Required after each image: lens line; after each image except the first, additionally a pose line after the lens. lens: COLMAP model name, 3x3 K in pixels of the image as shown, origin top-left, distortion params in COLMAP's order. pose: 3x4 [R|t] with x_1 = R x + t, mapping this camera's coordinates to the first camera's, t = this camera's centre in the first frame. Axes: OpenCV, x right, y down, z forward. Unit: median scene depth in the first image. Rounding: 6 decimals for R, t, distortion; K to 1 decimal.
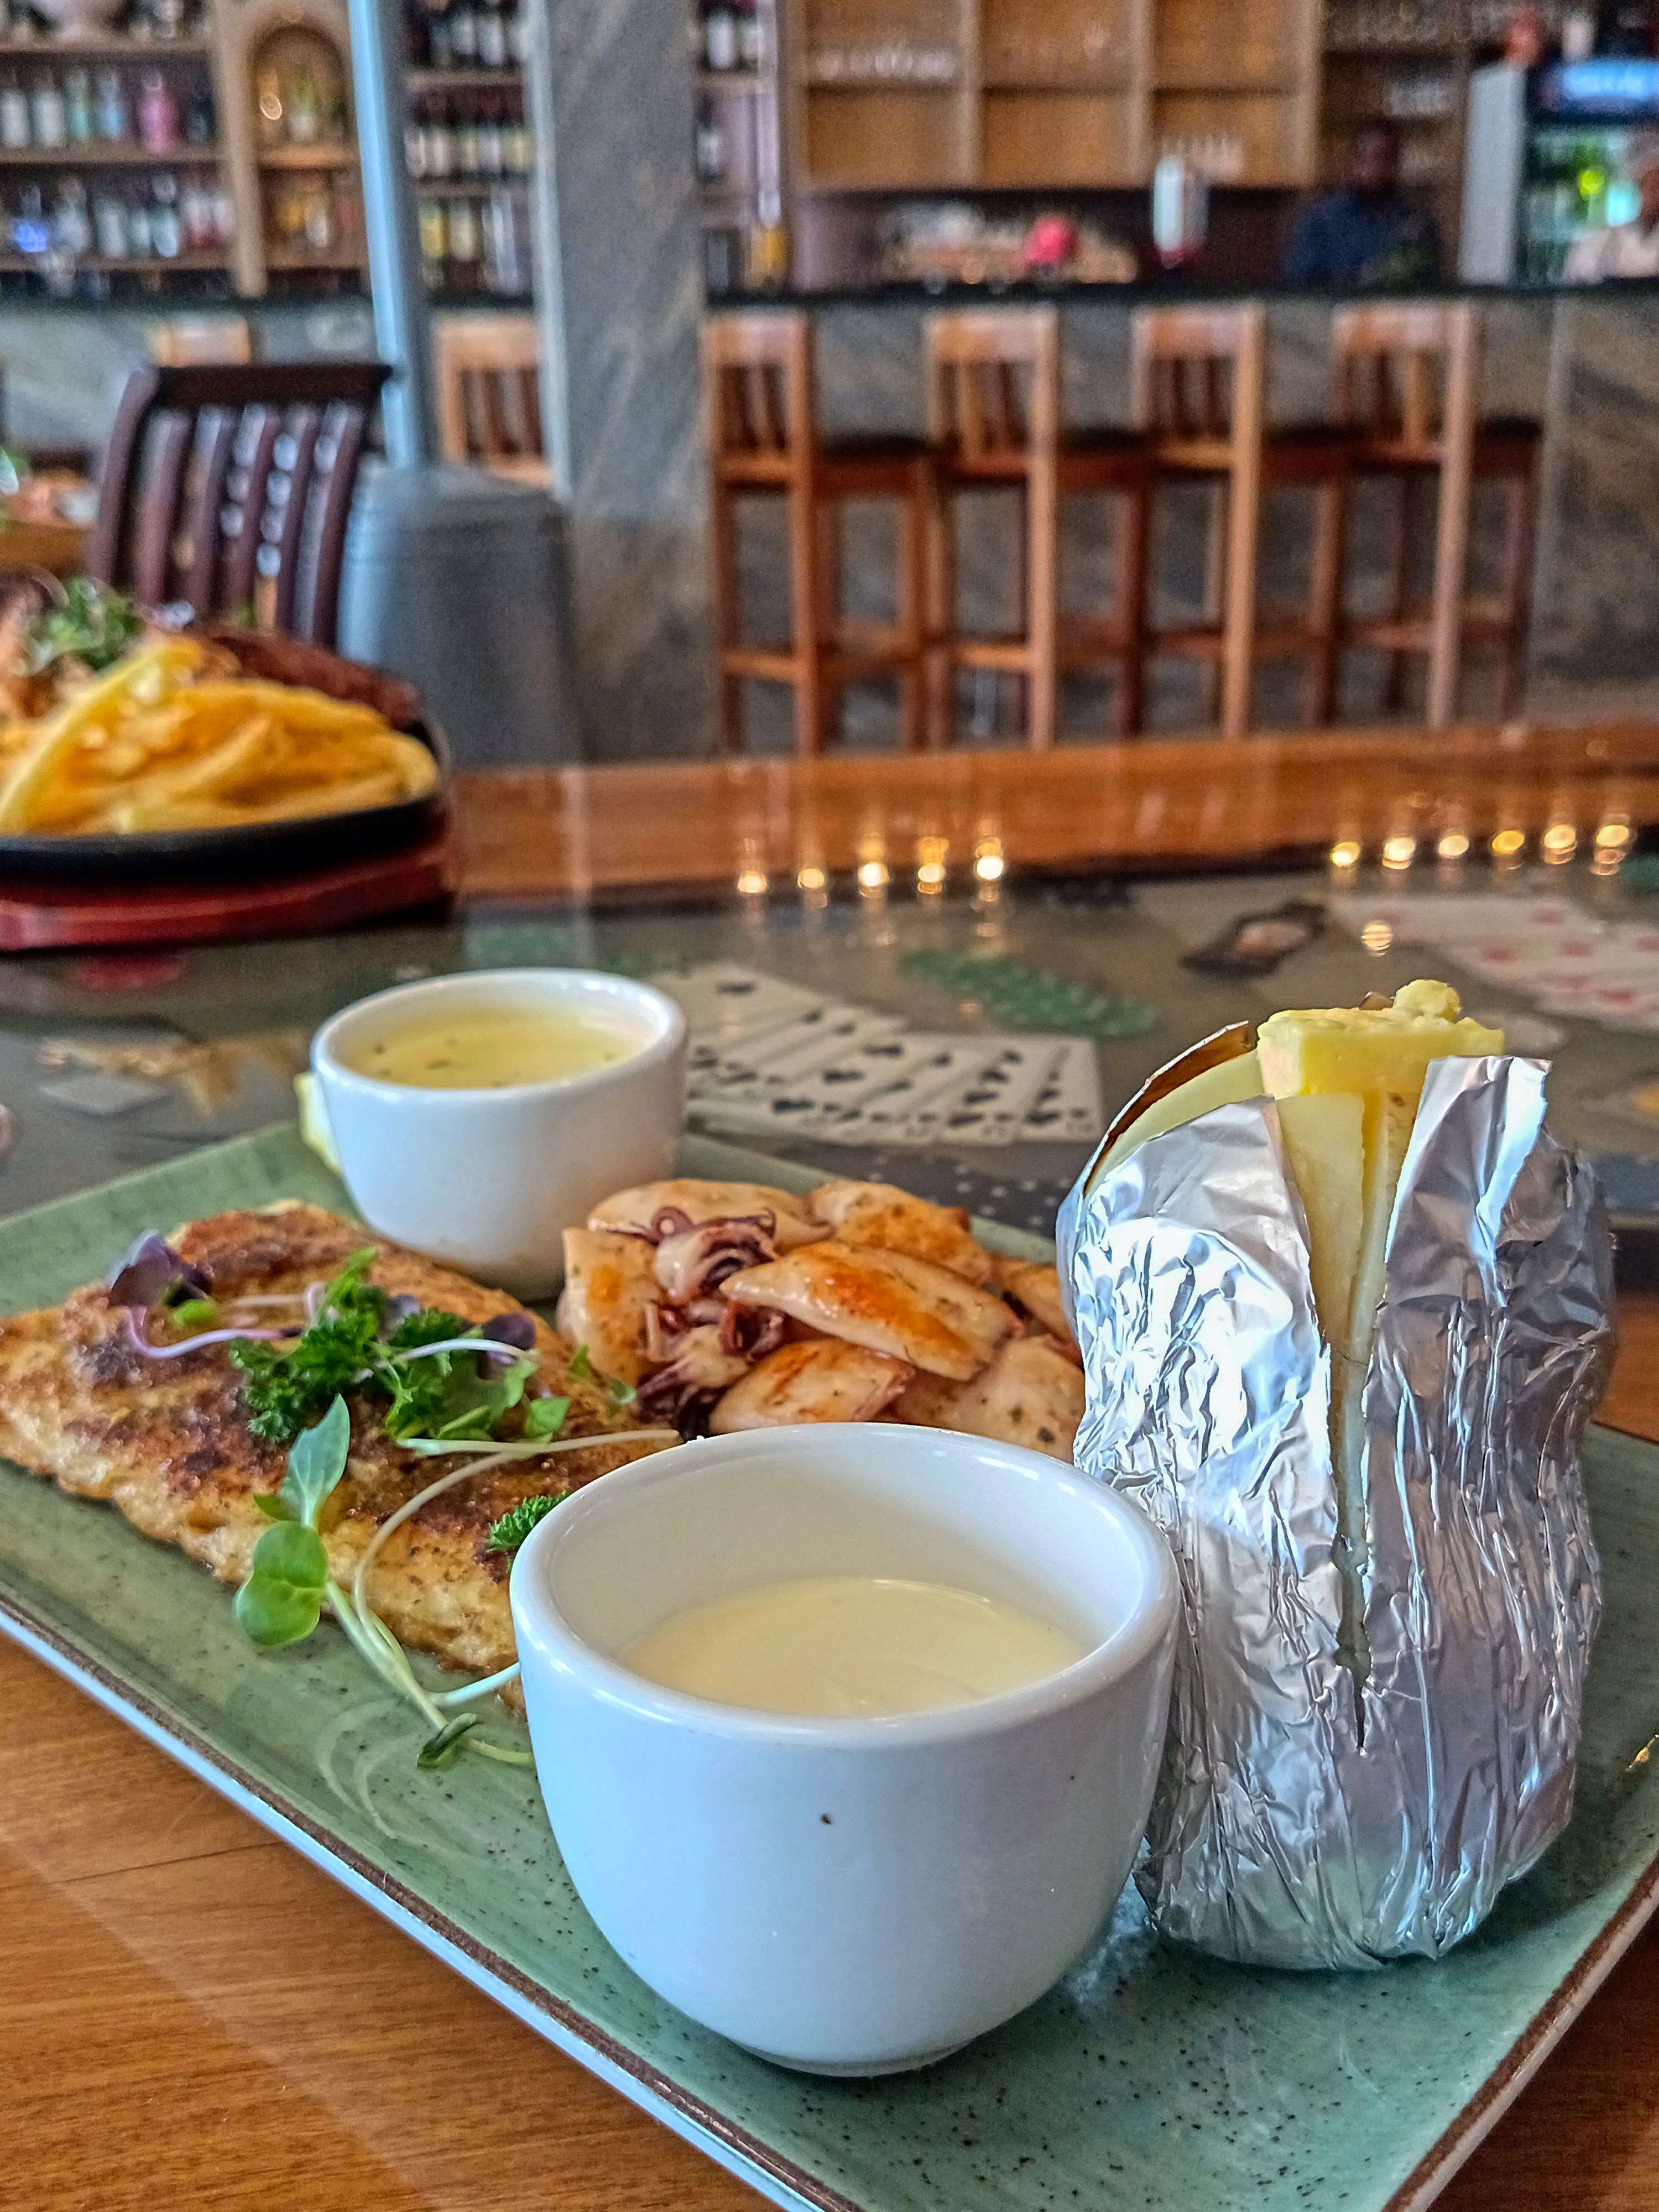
lens RADIAL K [[2215.2, 0, 839.4], [0, 2215.2, 1110.8], [0, 0, 1]] dist [0.005733, 0.000000]
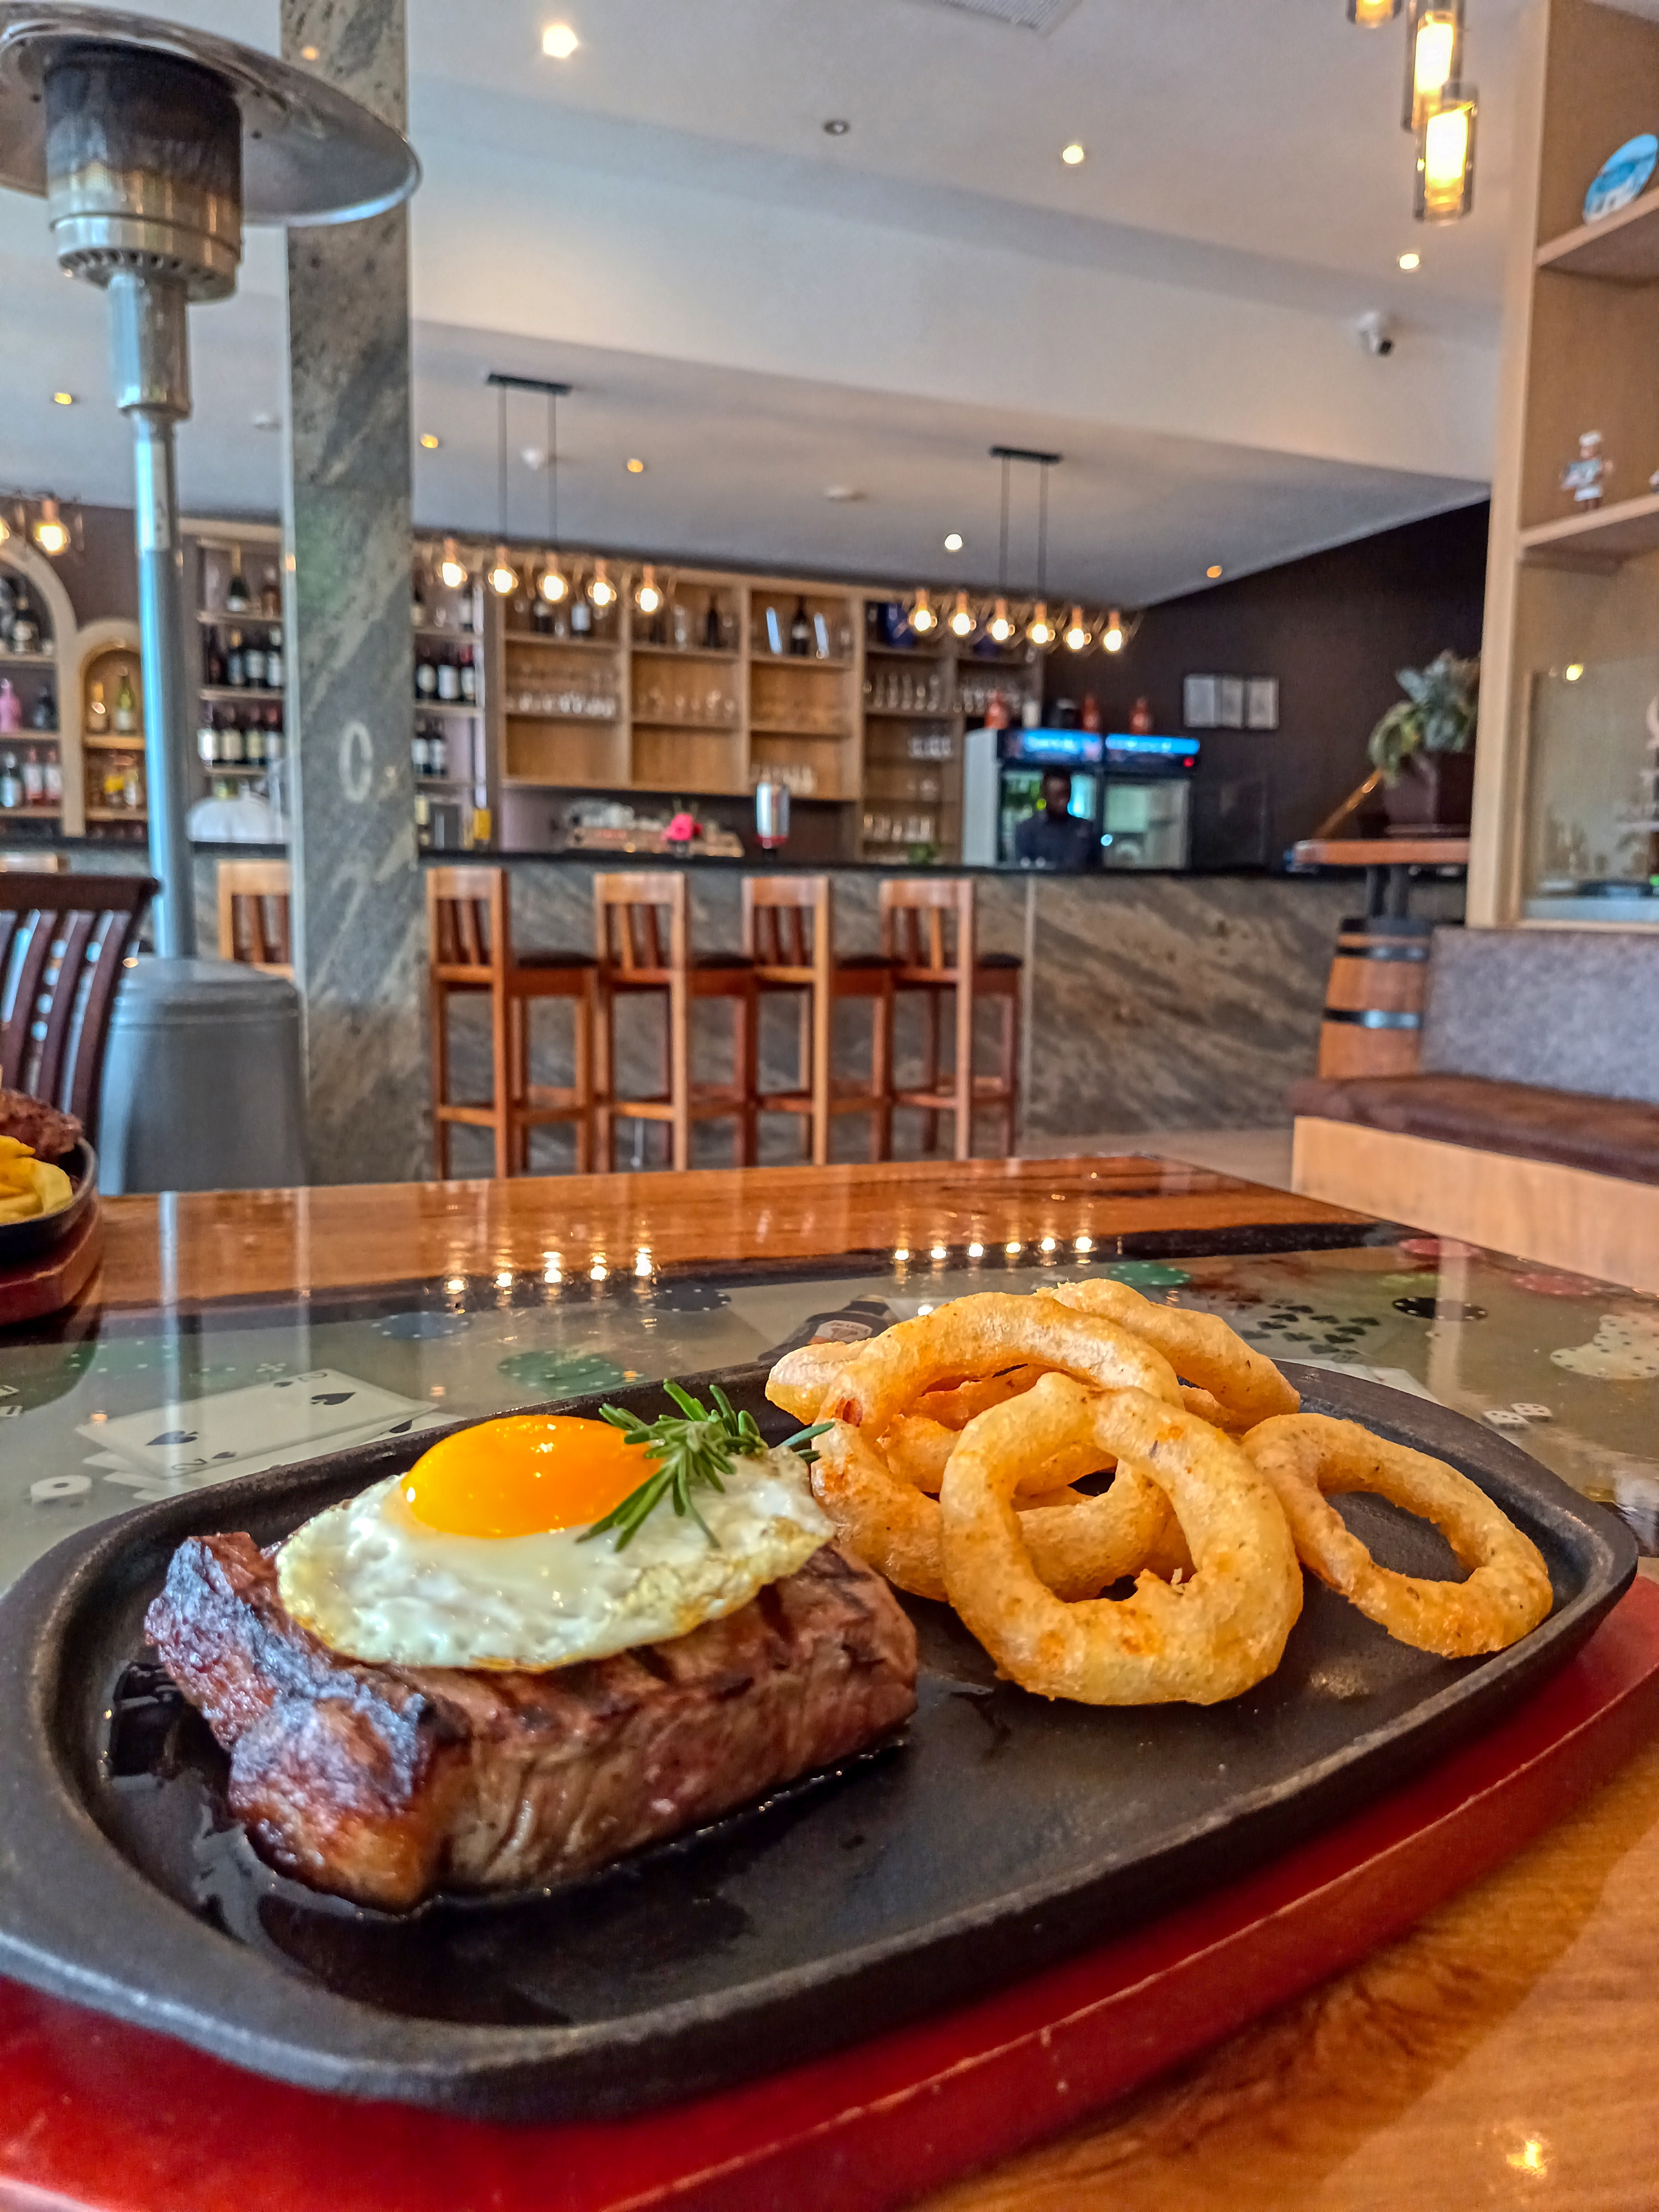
lens RADIAL K [[1597.1, 0, 850.1], [0, 1597.1, 1123.1], [0, 0, 1]] dist [-0.013614, -0.007956]
pose [[0.981680, 0.006281, 0.190435, 0.007470], [0.031148, 0.980721, -0.192914, -0.004605], [-0.187975, 0.195312, 0.962558, 0.032403]]
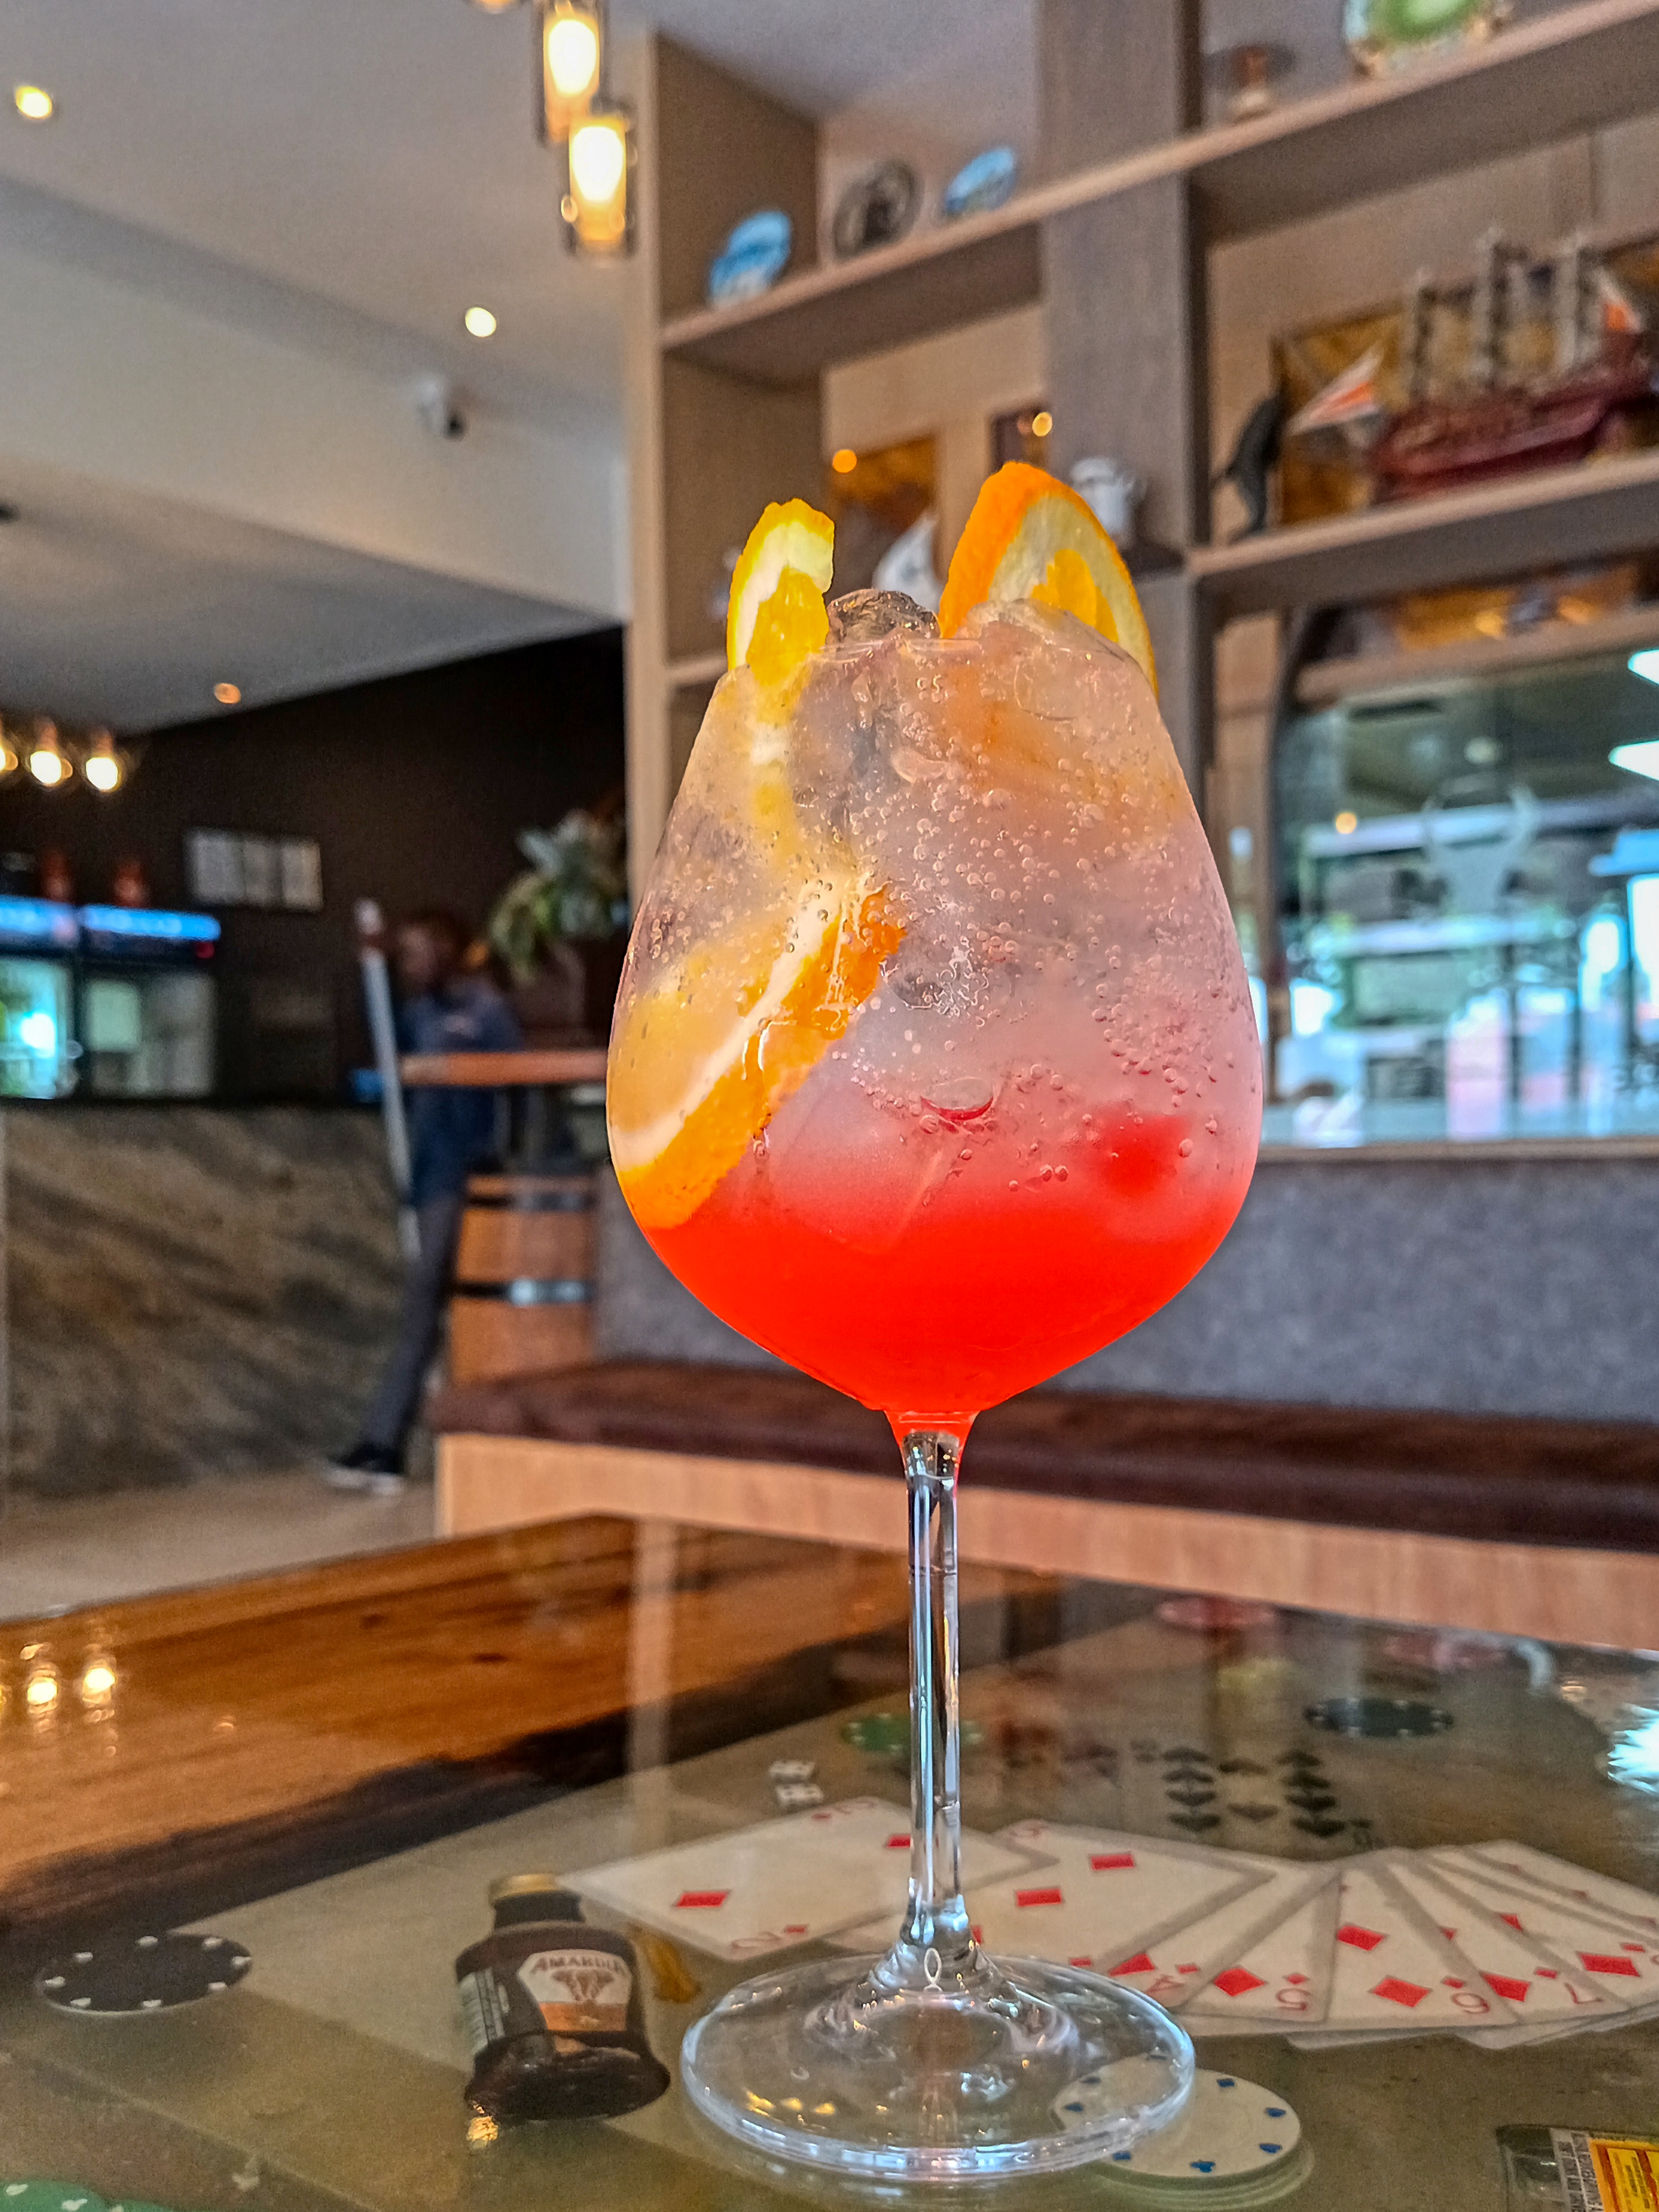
lens RADIAL K [[2148.0, 0, 838.9], [0, 2148.0, 1102.4], [0, 0, 1]] dist [0.071774, 0.000000]
pose [[0.749470, 0.023655, 0.661615, -0.027893], [0.215783, 0.936060, -0.277903, -0.025318], [-0.625885, 0.351045, 0.696445, 0.104586]]
